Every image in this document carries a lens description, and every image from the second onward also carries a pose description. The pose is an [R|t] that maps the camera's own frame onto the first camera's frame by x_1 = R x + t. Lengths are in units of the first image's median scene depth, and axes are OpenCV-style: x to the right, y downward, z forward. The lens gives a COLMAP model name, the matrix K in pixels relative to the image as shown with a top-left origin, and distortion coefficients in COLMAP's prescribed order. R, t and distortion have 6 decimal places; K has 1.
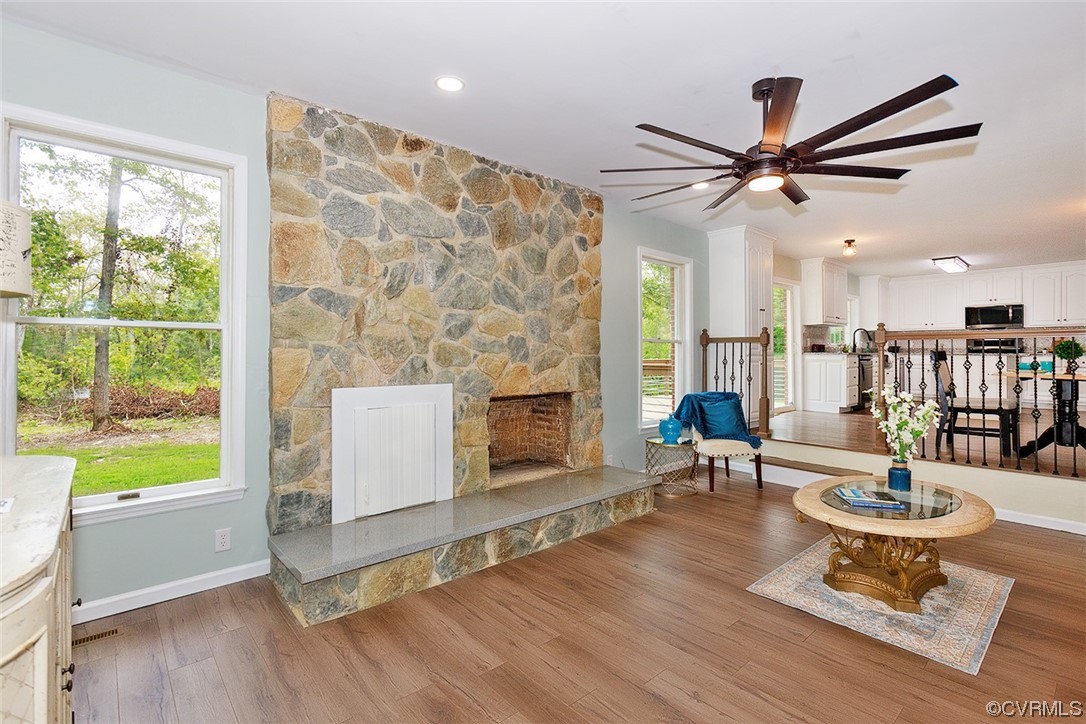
lens RADIAL K [[514.2, 0, 544.8], [0, 514.2, 342.7], [0, 0, 1]] dist [-0.005541, 0.001011]
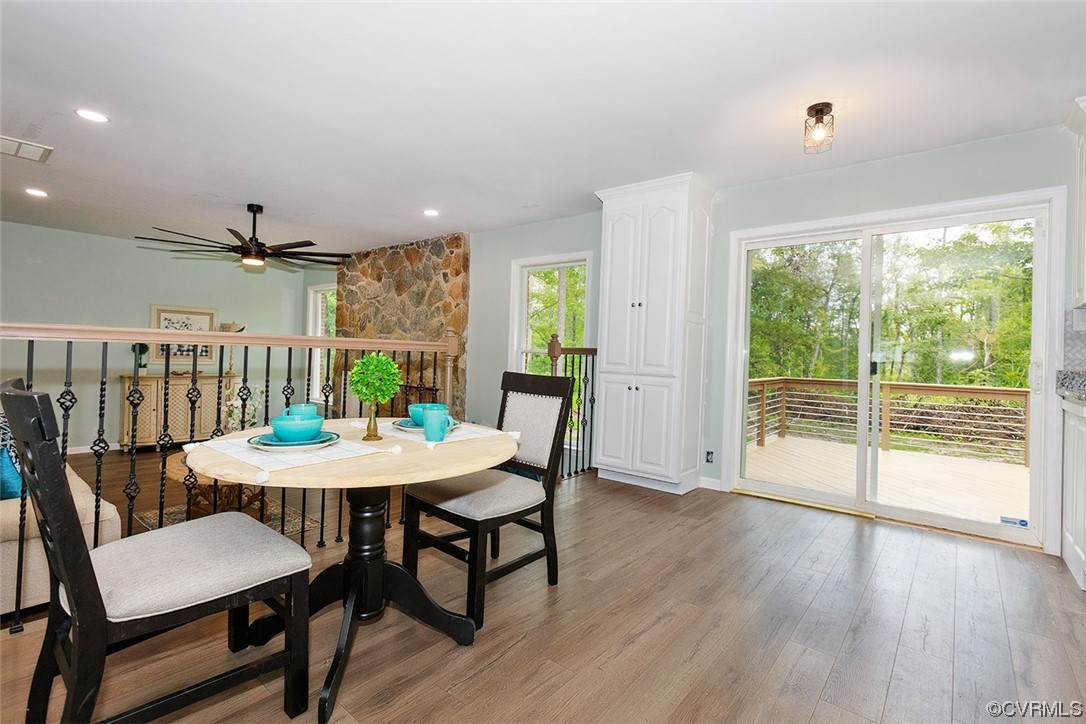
lens RADIAL K [[514.2, 0, 544.8], [0, 514.2, 342.7], [0, 0, 1]] dist [-0.005541, 0.001011]
pose [[0.160379, -0.028219, -0.986652, 1.504294], [-0.011388, 0.999472, -0.030437, 0.011340], [0.986990, 0.016117, 0.159973, 1.119781]]
